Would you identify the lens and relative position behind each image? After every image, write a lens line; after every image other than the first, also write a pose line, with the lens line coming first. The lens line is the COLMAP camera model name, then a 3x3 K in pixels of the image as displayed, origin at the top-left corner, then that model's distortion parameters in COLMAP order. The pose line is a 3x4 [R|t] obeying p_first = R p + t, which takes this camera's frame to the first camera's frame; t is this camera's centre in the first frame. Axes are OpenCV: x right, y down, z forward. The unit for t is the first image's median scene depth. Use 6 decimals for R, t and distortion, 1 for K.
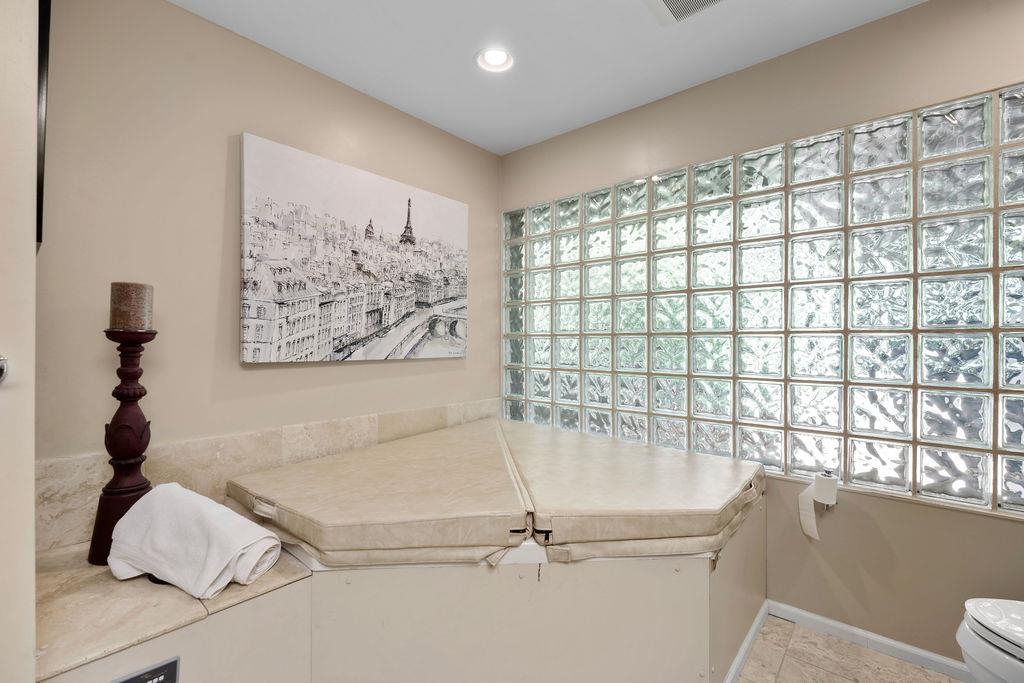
lens RADIAL K [[447.4, 0, 515.1], [0, 447.4, 339.6], [0, 0, 1]] dist [-0.006999, 0.001076]
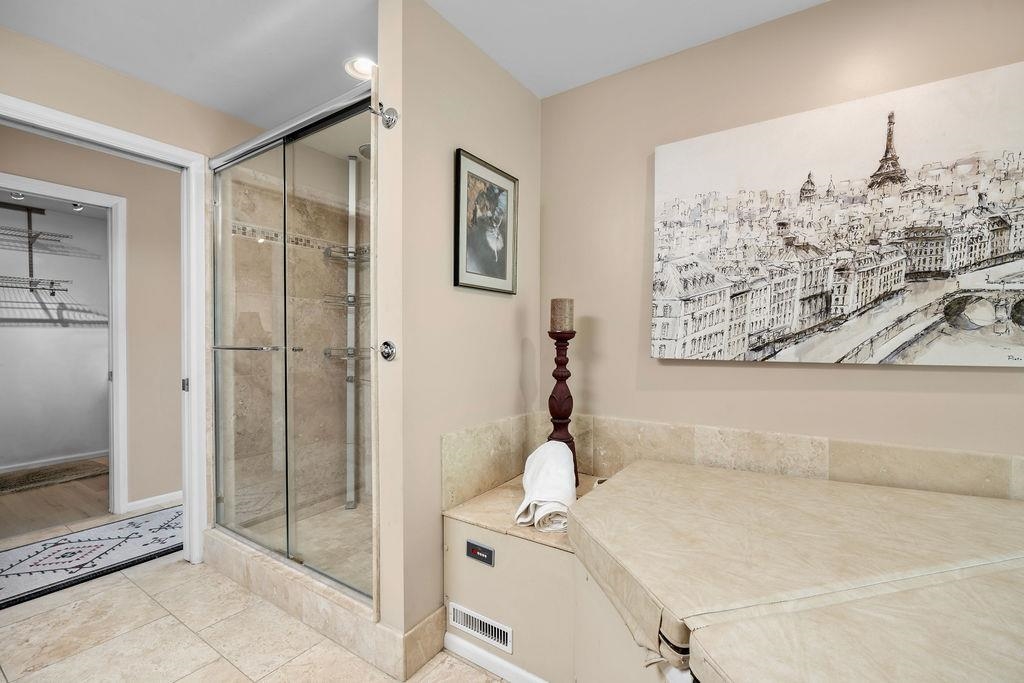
lens RADIAL K [[447.4, 0, 513.2], [0, 447.4, 340.7], [0, 0, 1]] dist [-0.006999, 0.001076]
pose [[0.125003, 0.000295, -0.992156, 0.363786], [0.008181, 0.999966, 0.001328, 0.004276], [0.992123, -0.008283, 0.124997, 0.432931]]
